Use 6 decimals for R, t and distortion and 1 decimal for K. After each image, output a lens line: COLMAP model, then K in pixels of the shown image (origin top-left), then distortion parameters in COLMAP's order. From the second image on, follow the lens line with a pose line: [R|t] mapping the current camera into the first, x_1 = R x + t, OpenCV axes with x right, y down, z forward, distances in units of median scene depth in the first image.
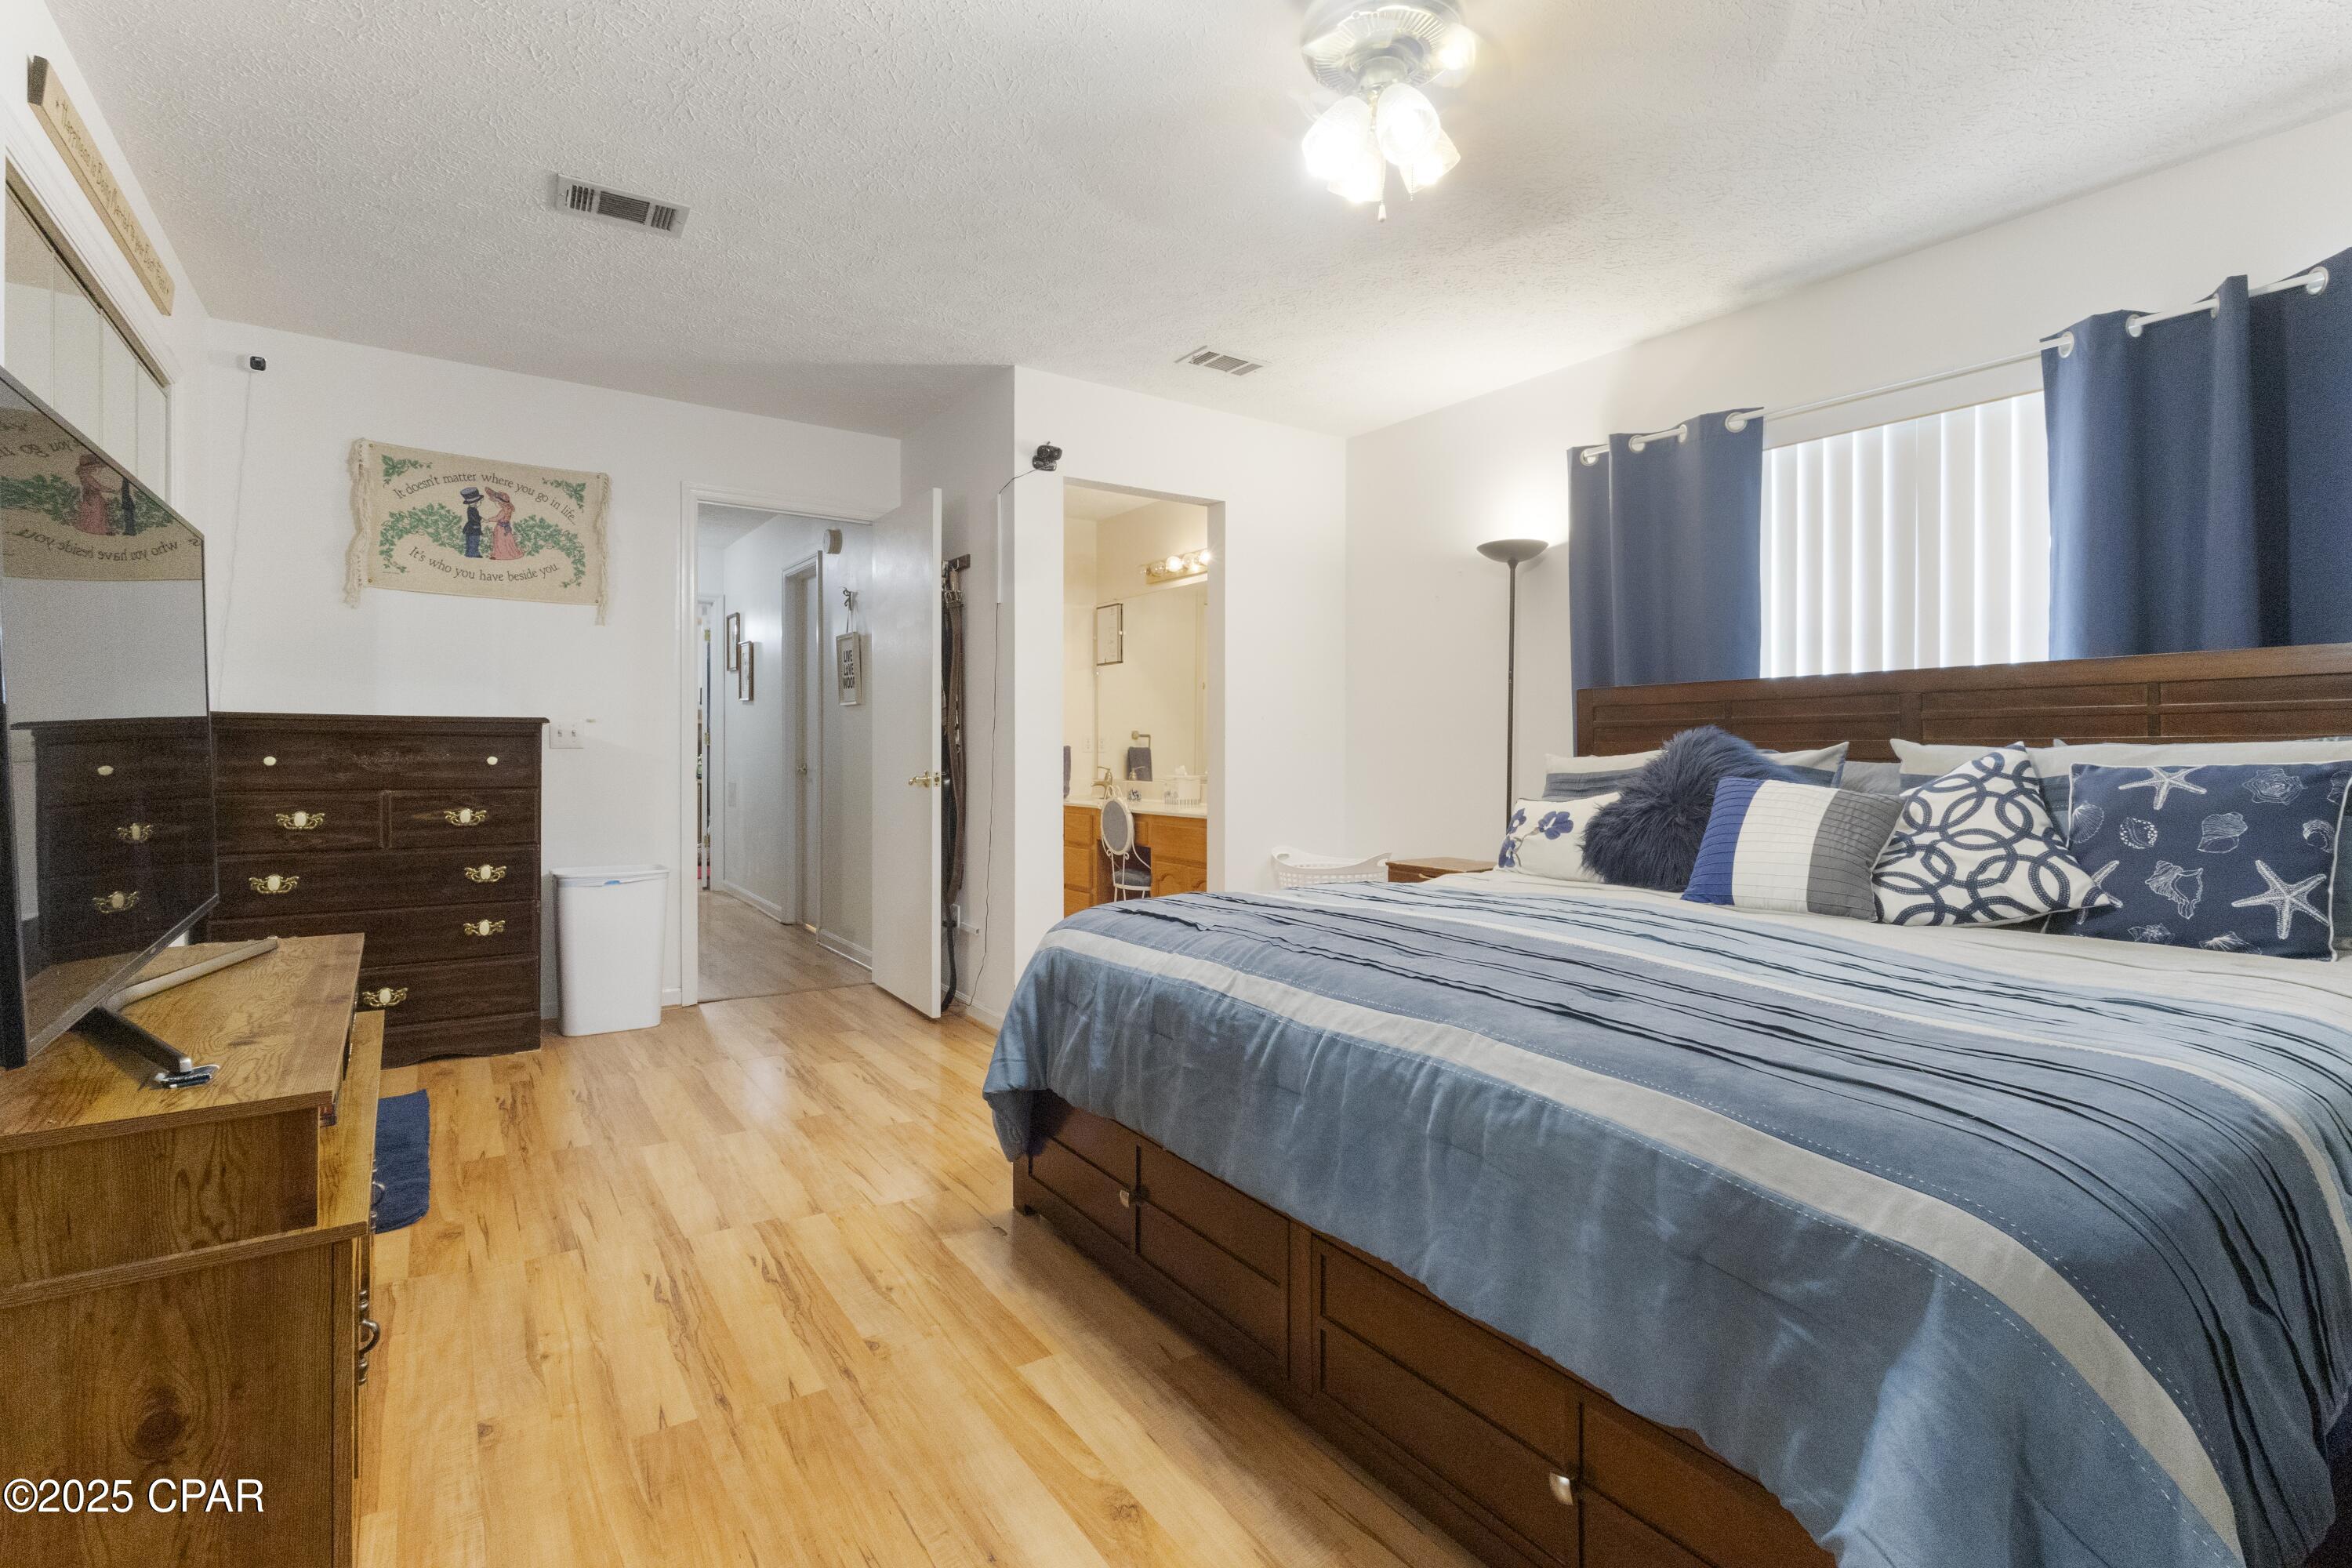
lens RADIAL K [[1081.0, 0, 1175.3], [0, 1081.0, 758.2], [0, 0, 1]] dist [0.003486, 0.000396]
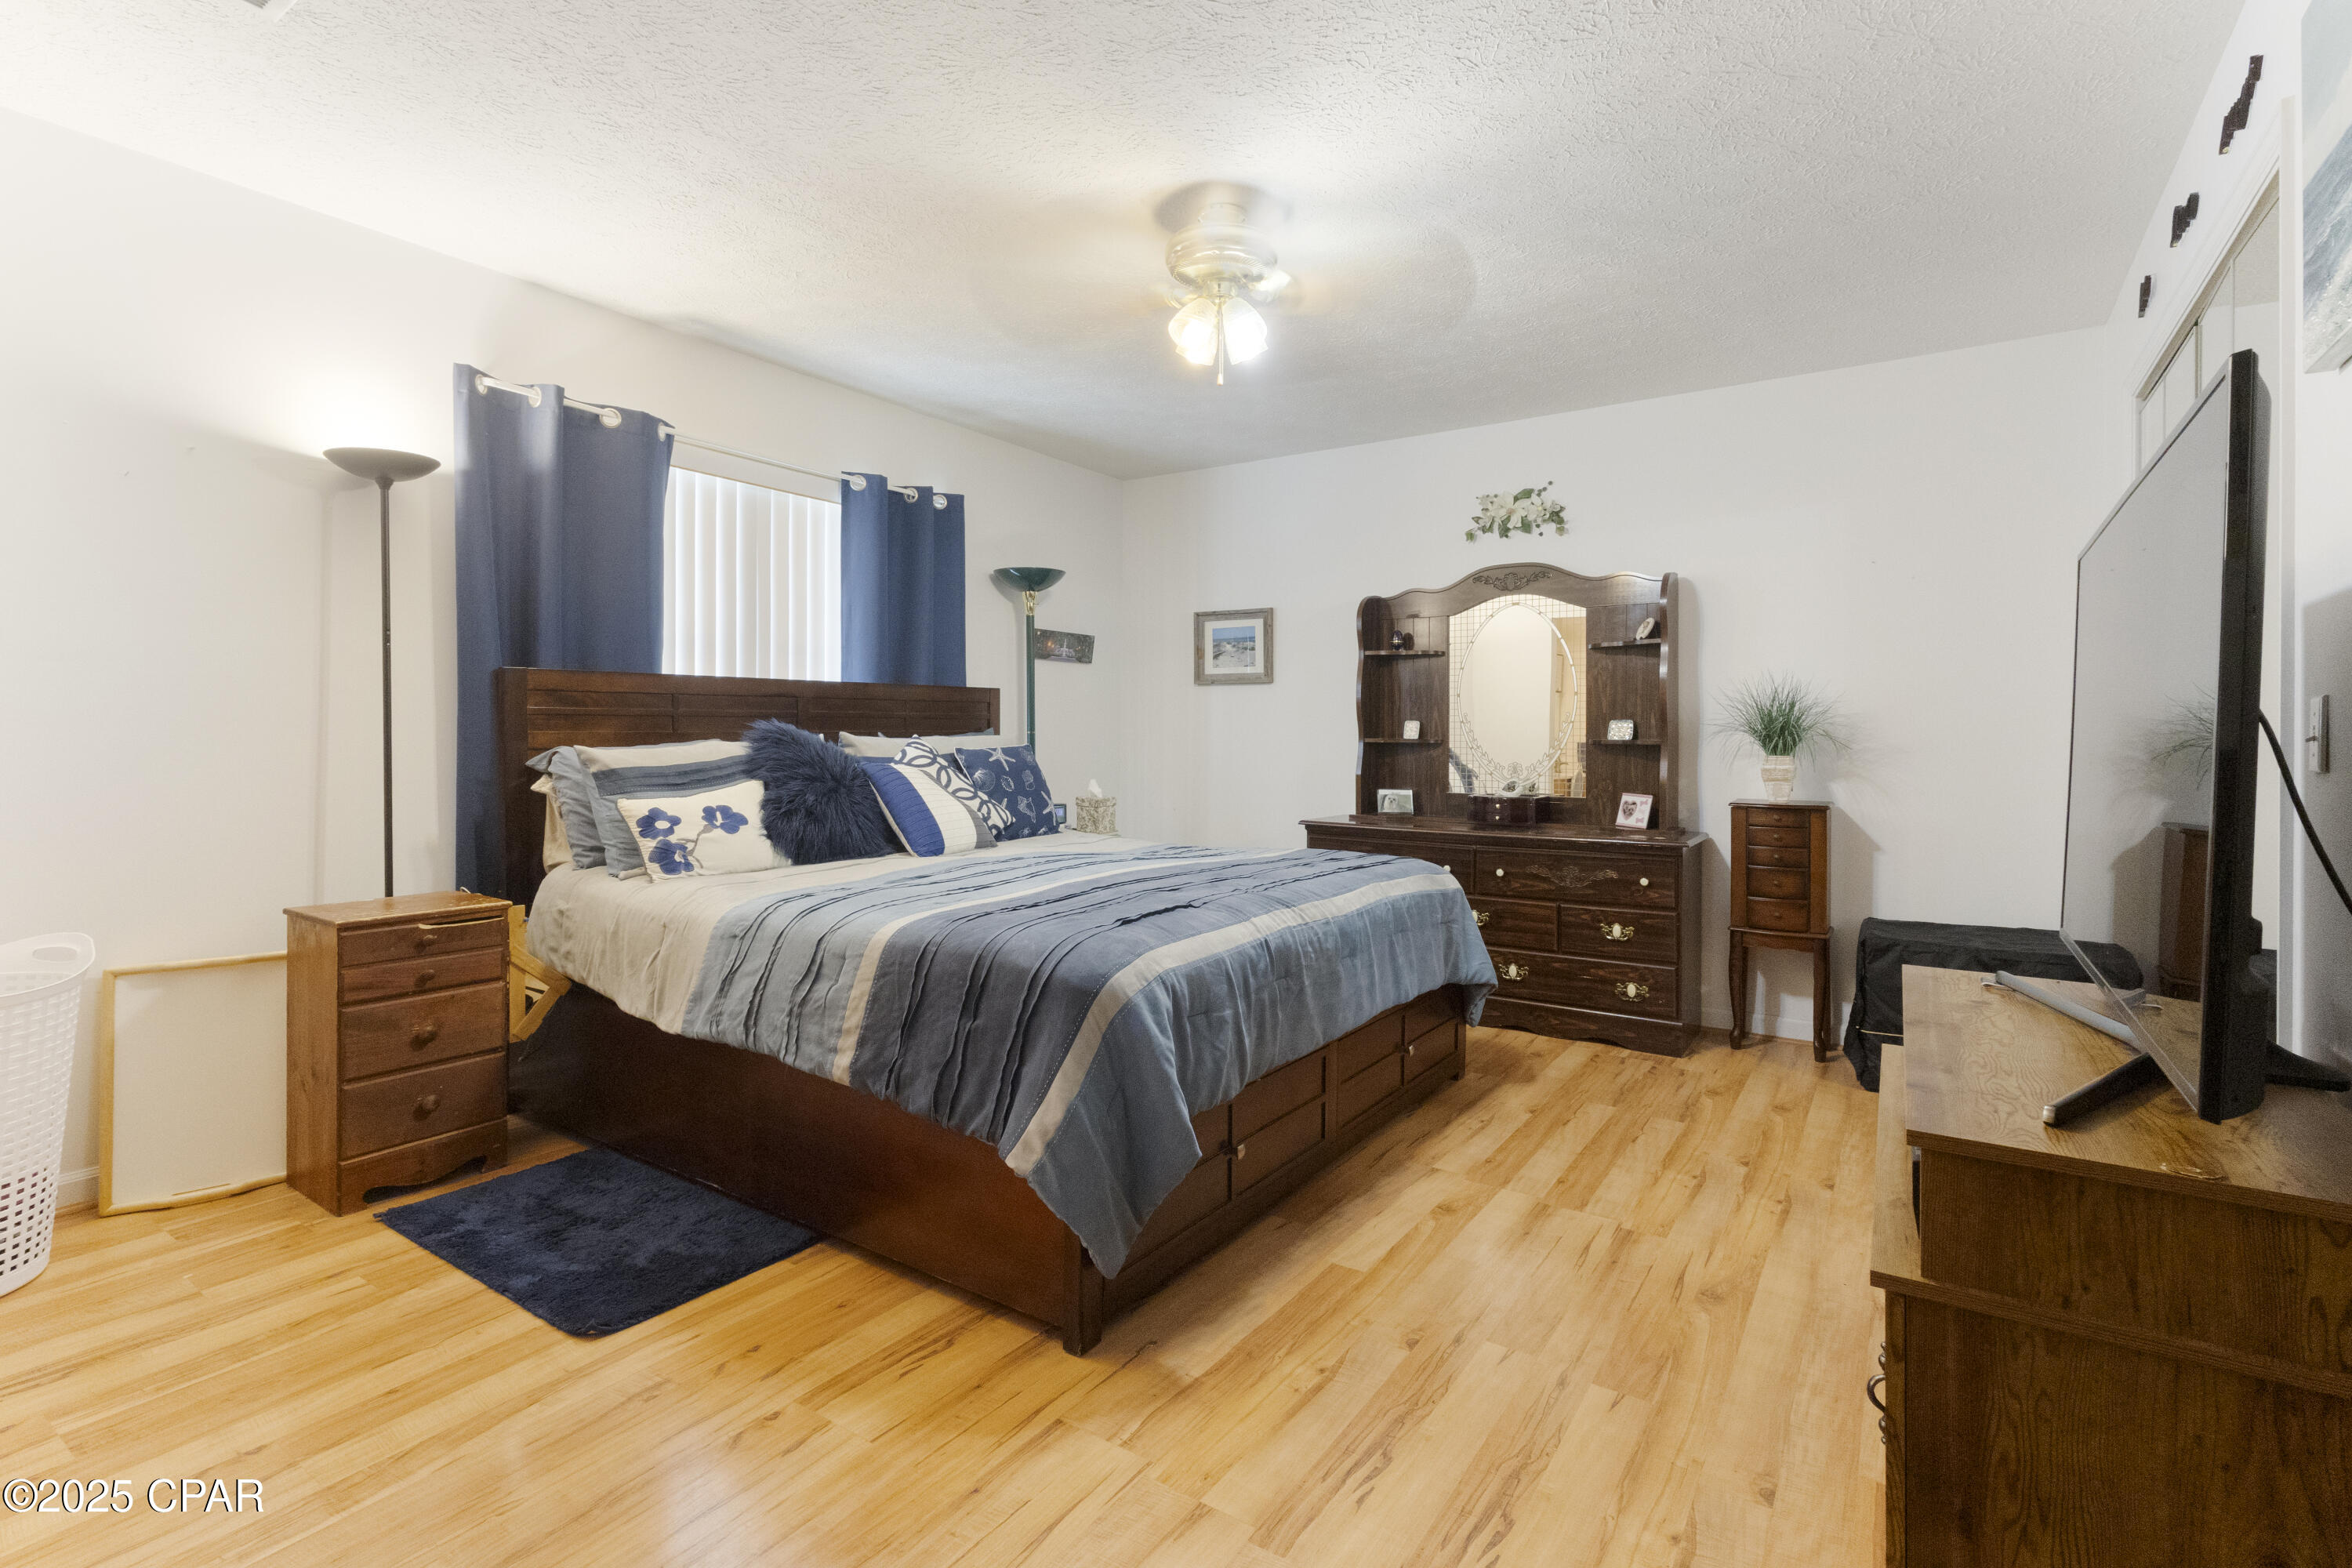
lens RADIAL K [[1094.4, 0, 1174.9], [0, 1094.4, 729.0], [0, 0, 1]] dist [-0.002010, -0.000163]
pose [[-0.363766, -0.002446, 0.931487, -0.996886], [-0.001920, 0.999996, 0.001877, -0.030698], [-0.931489, -0.001106, -0.363769, 1.366997]]
